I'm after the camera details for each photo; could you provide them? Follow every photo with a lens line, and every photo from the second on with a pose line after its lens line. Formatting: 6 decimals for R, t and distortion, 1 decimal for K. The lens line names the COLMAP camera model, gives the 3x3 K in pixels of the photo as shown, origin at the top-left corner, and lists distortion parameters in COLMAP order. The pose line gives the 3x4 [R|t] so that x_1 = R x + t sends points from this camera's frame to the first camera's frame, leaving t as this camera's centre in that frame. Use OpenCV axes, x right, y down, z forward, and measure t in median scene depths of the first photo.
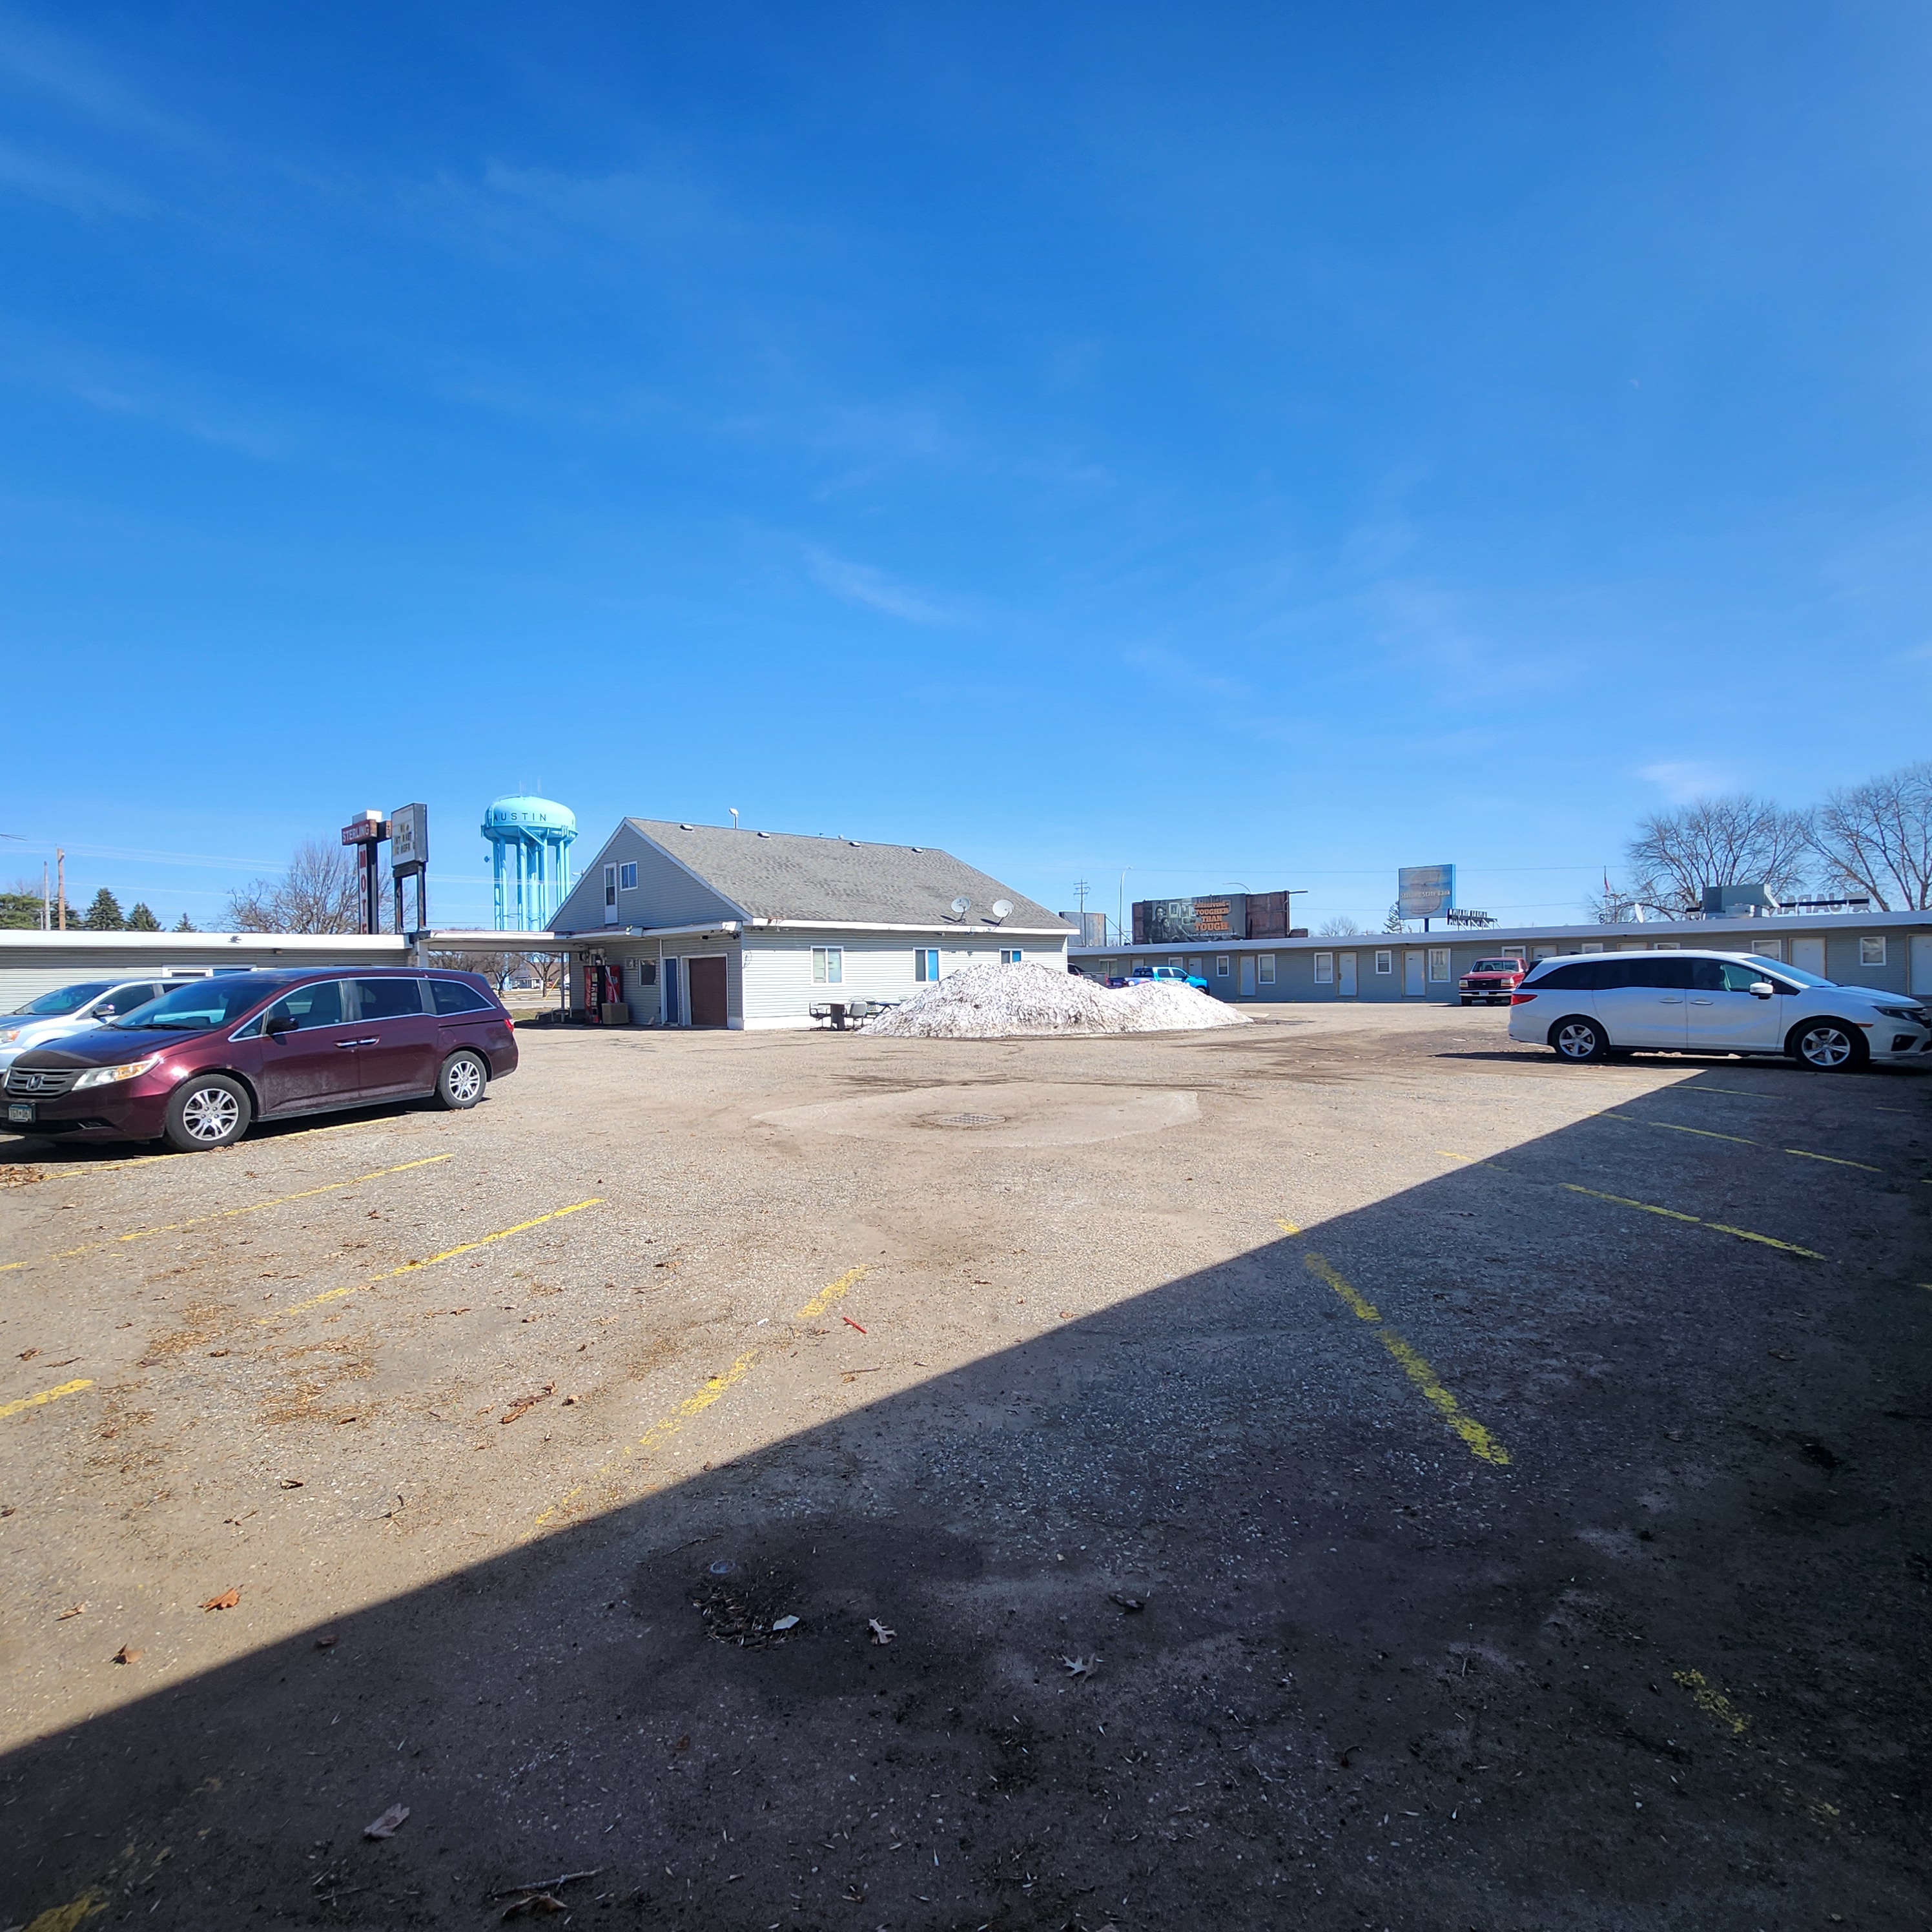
lens RADIAL K [[1018.0, 0, 959.6], [0, 1018.0, 982.1], [0, 0, 1]] dist [0.002702, -0.001035]
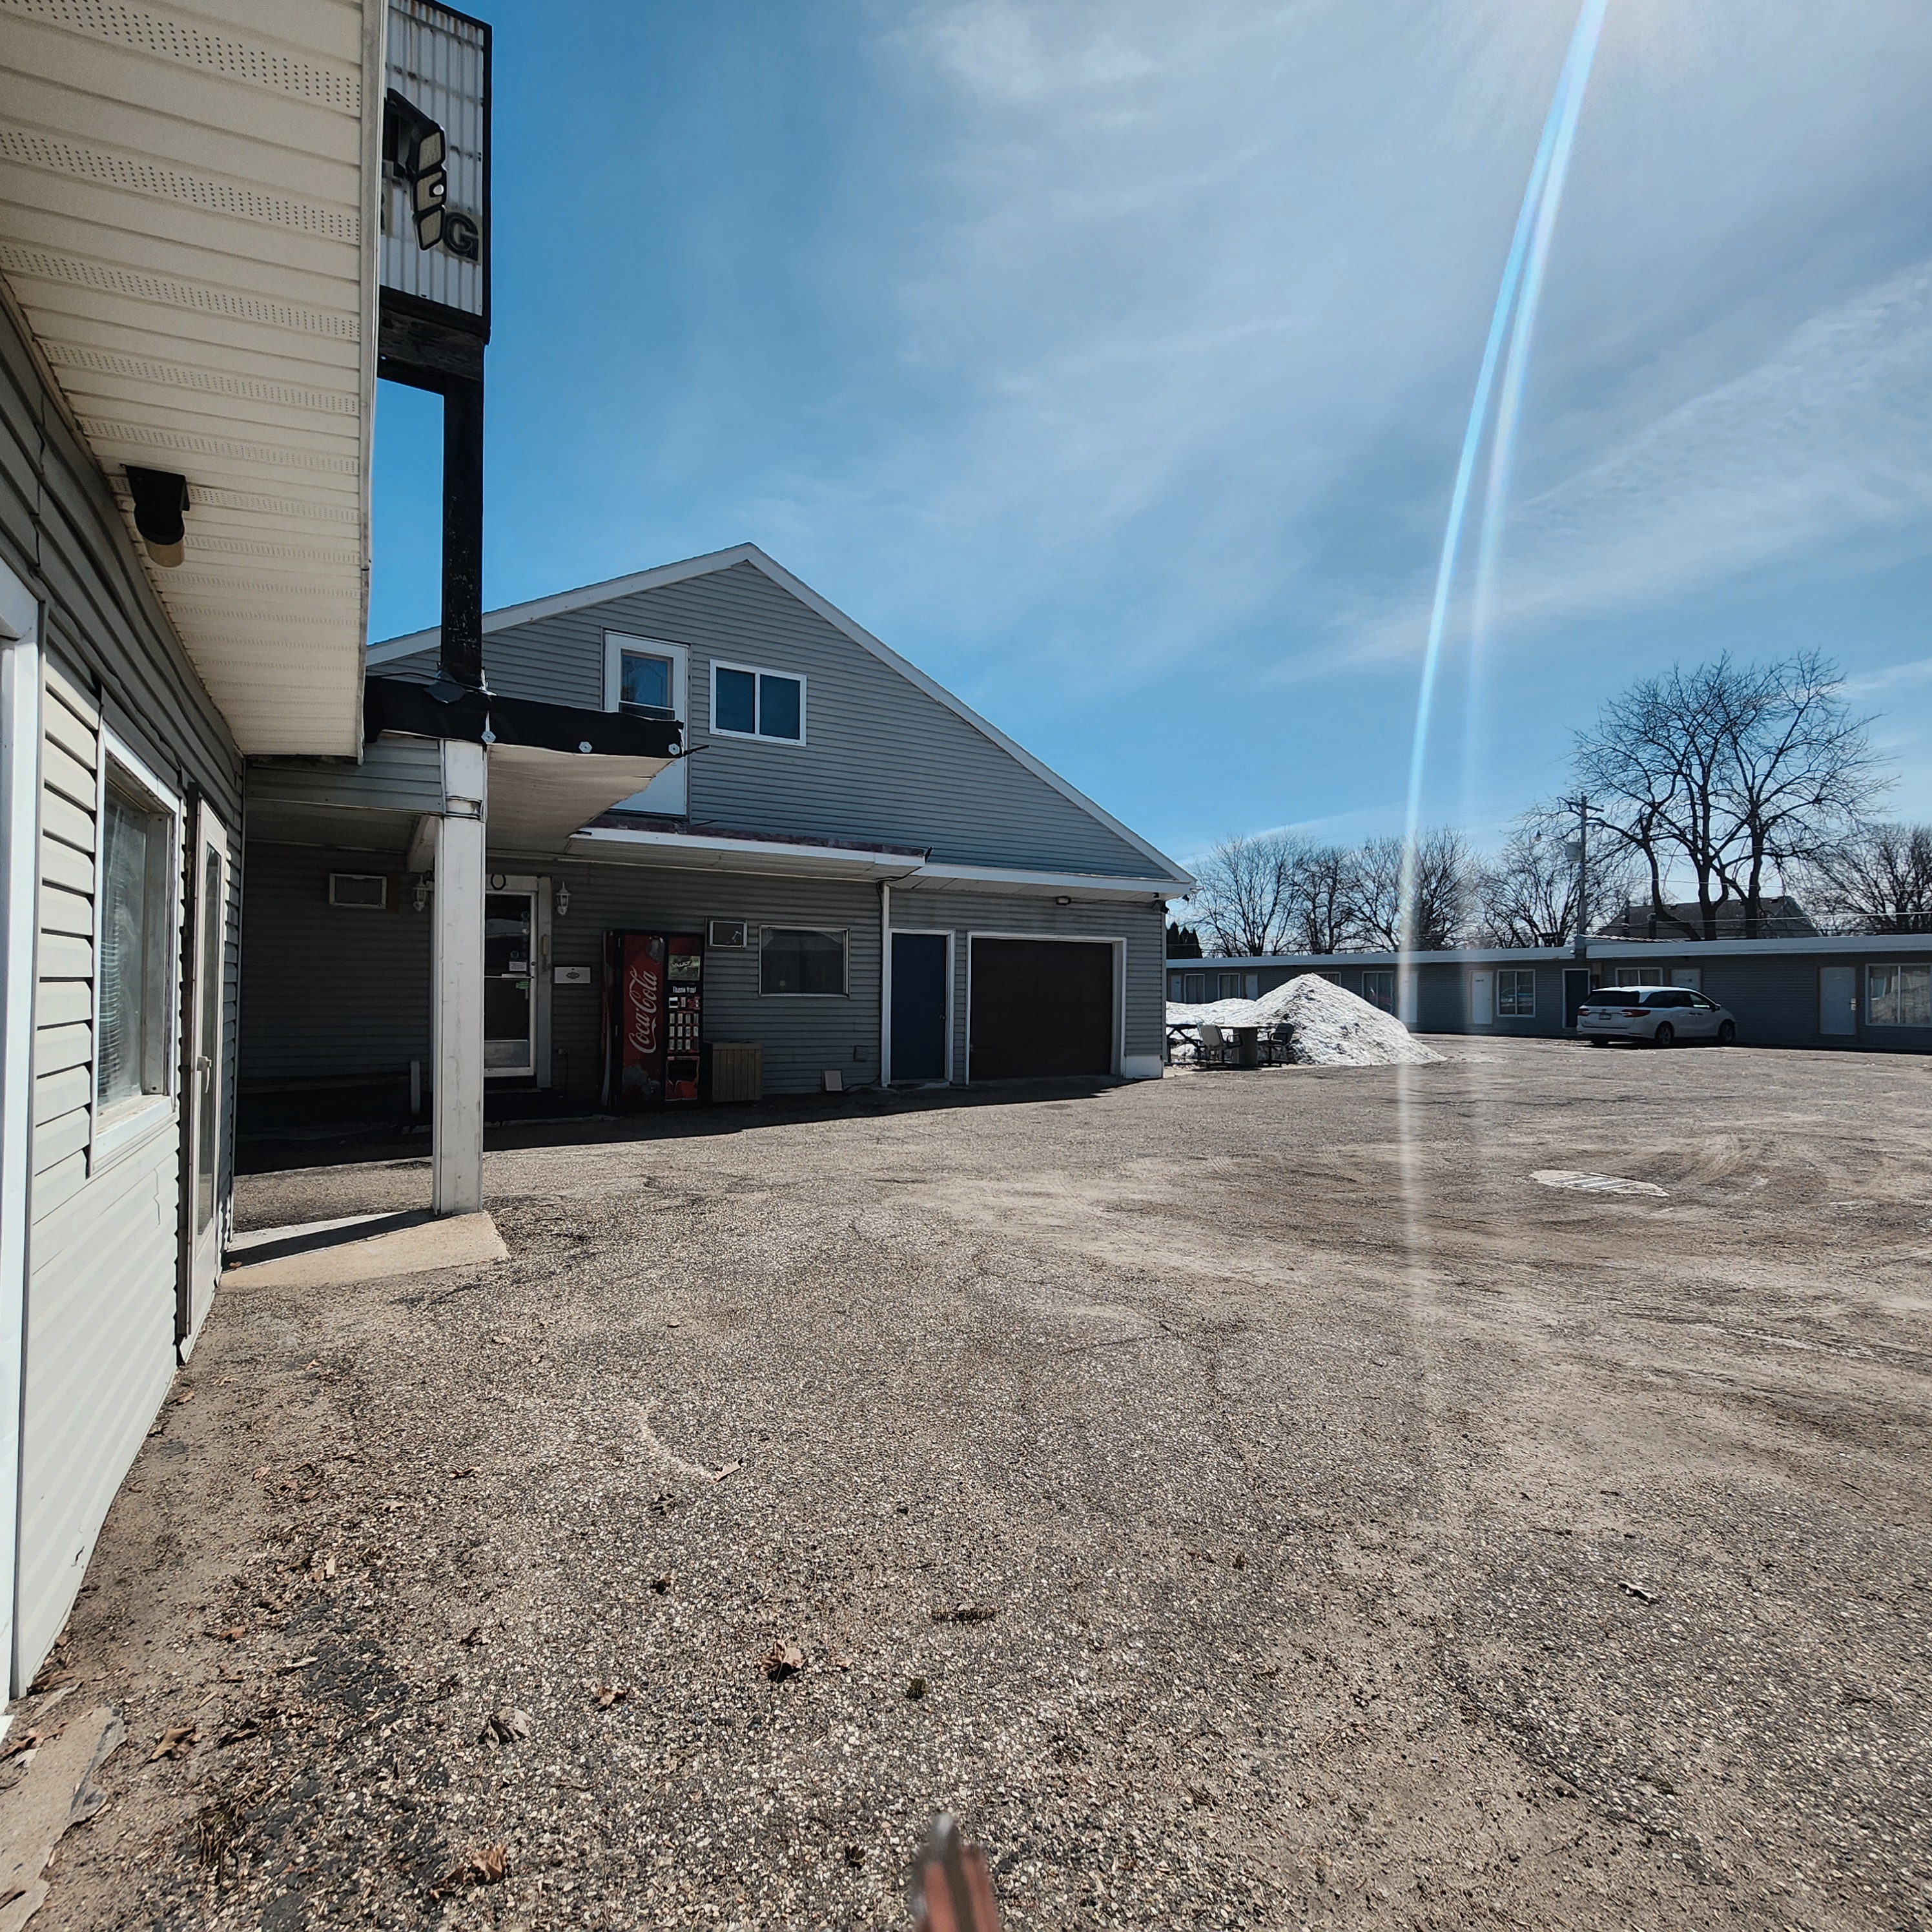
lens RADIAL K [[1018.0, 0, 963.7], [0, 1018.0, 968.1], [0, 0, 1]] dist [0.002702, -0.001035]
pose [[0.231267, 0.039949, 0.972070, -0.669399], [-0.008332, 0.999201, -0.039082, 0.008116], [-0.972855, 0.000939, 0.231415, 0.839403]]
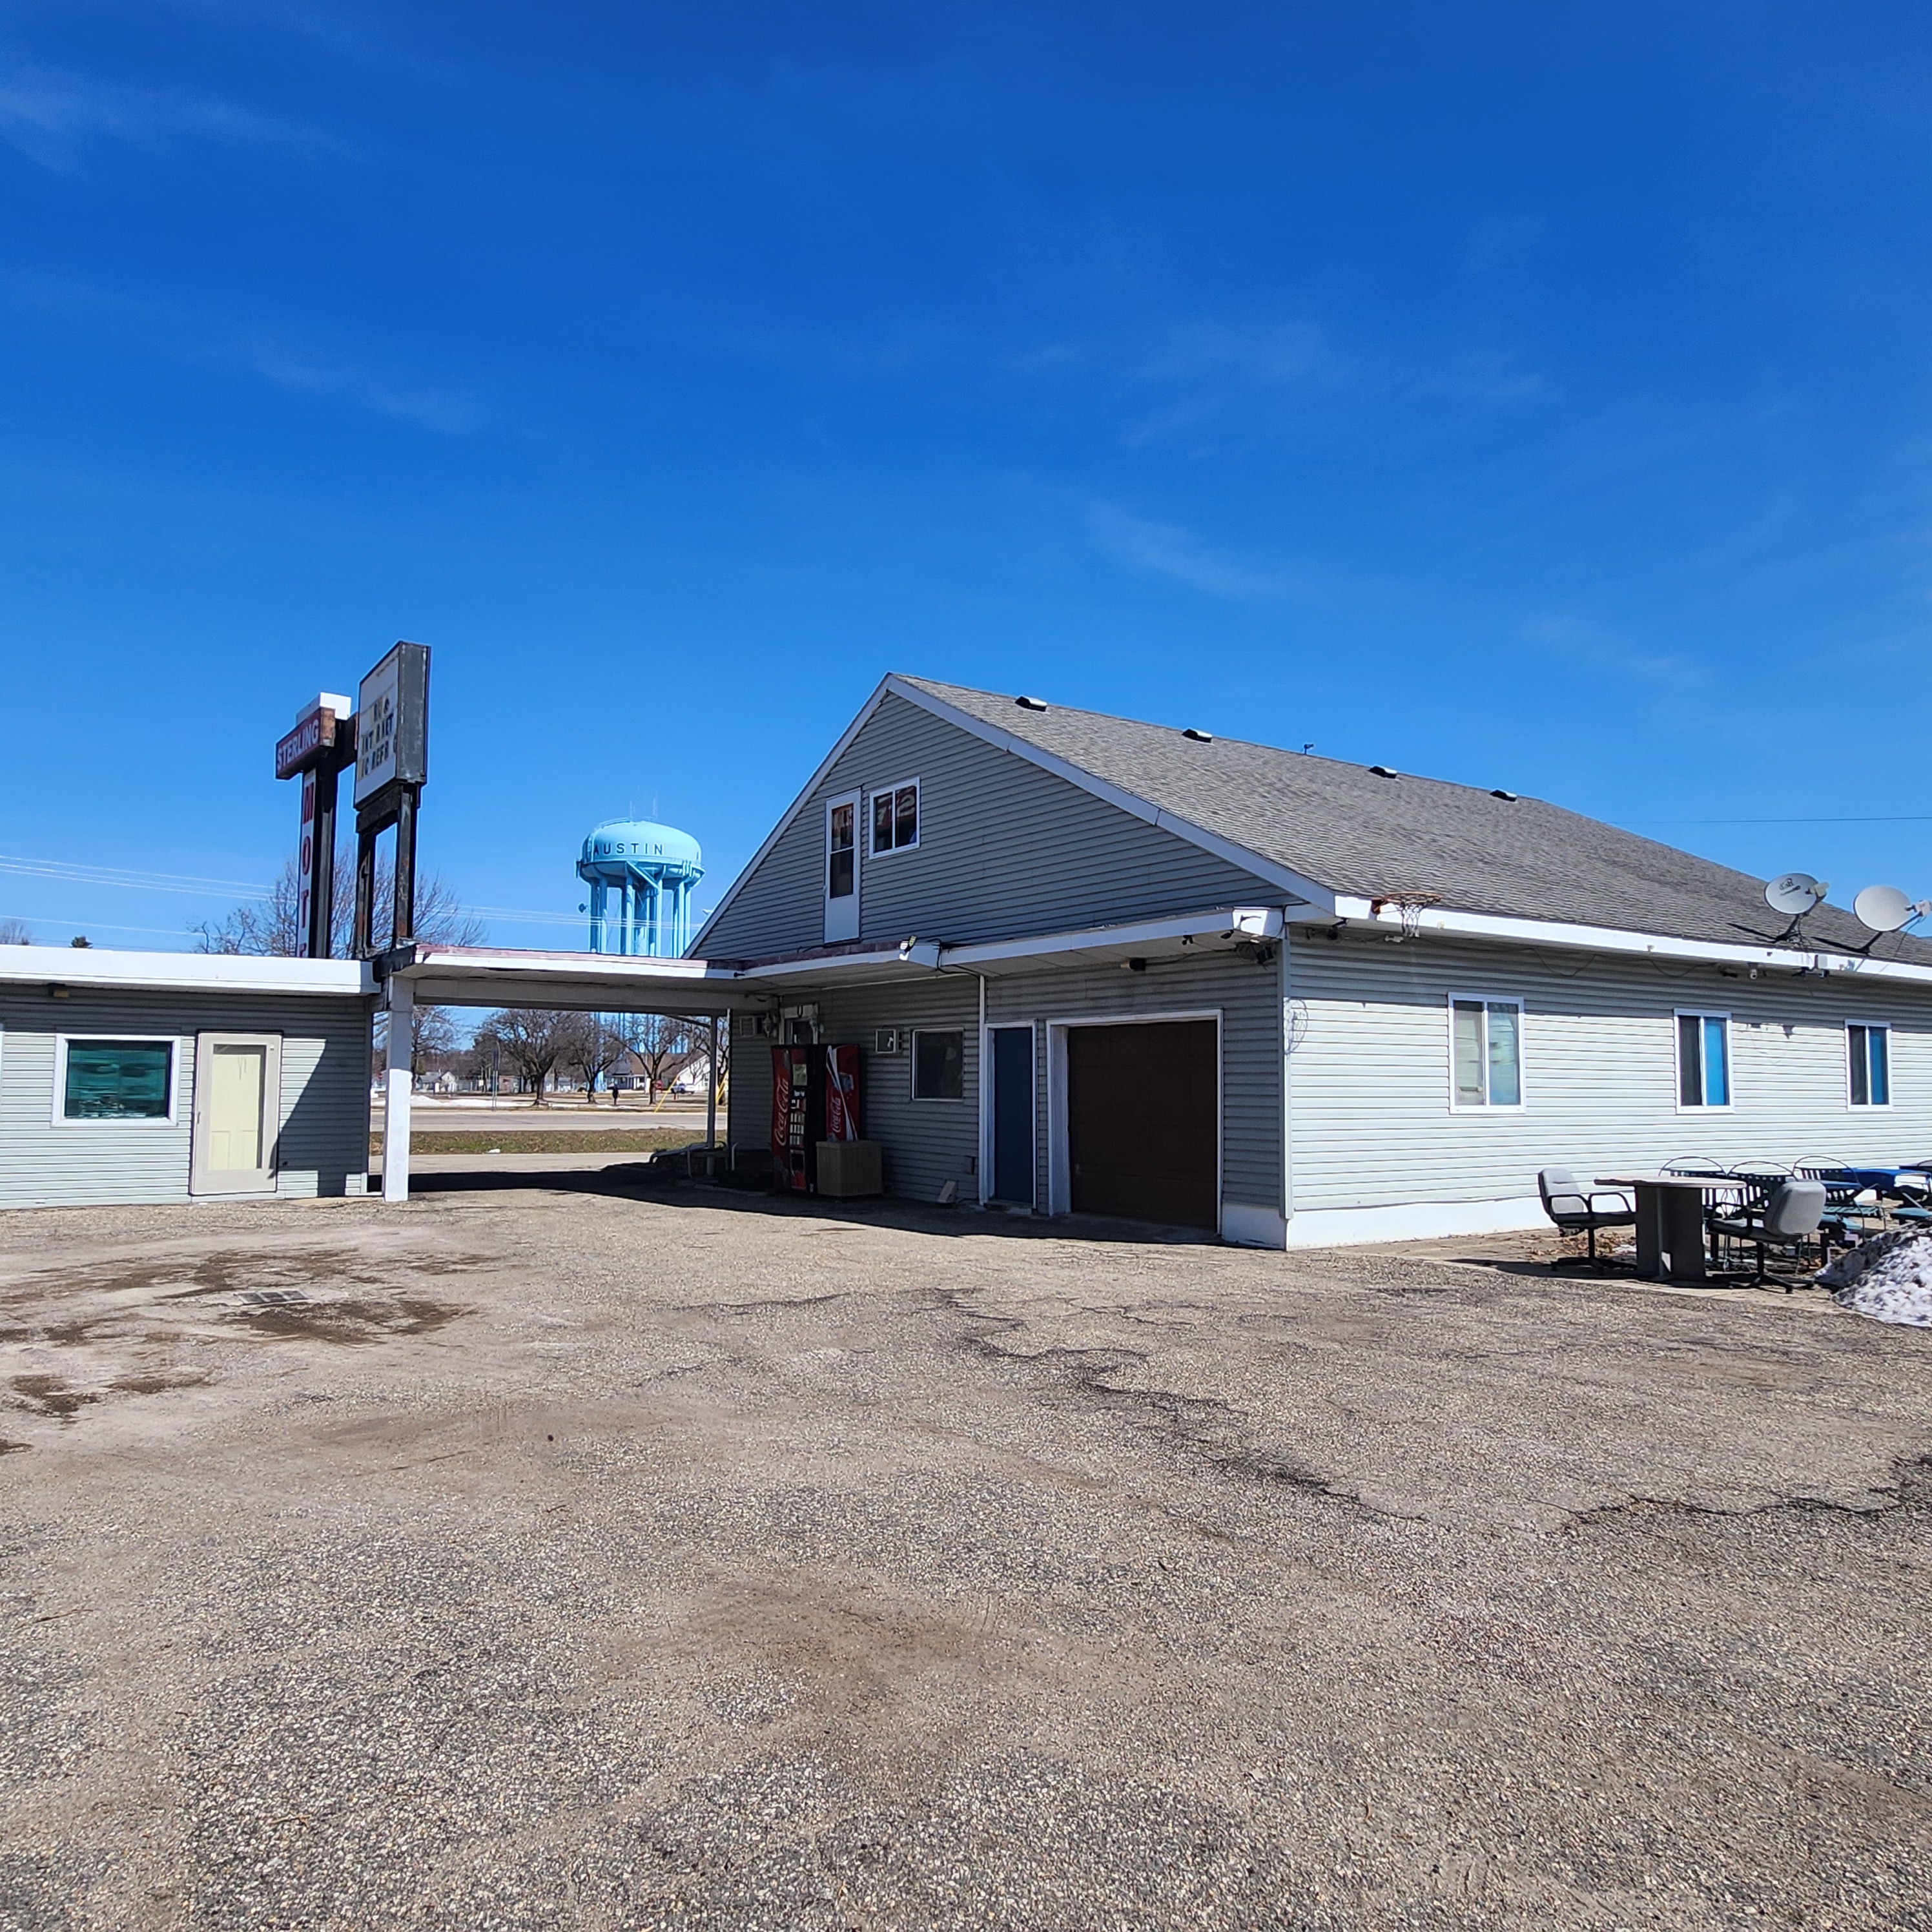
lens RADIAL K [[1451.6, 0, 968.1], [0, 1451.6, 970.3], [0, 0, 1]] dist [-0.024763, 0.002669]
pose [[0.985142, 0.009156, -0.171500, -0.200075], [-0.023350, 0.996446, -0.080927, -0.000772], [0.170149, 0.083729, 0.981855, 0.459136]]
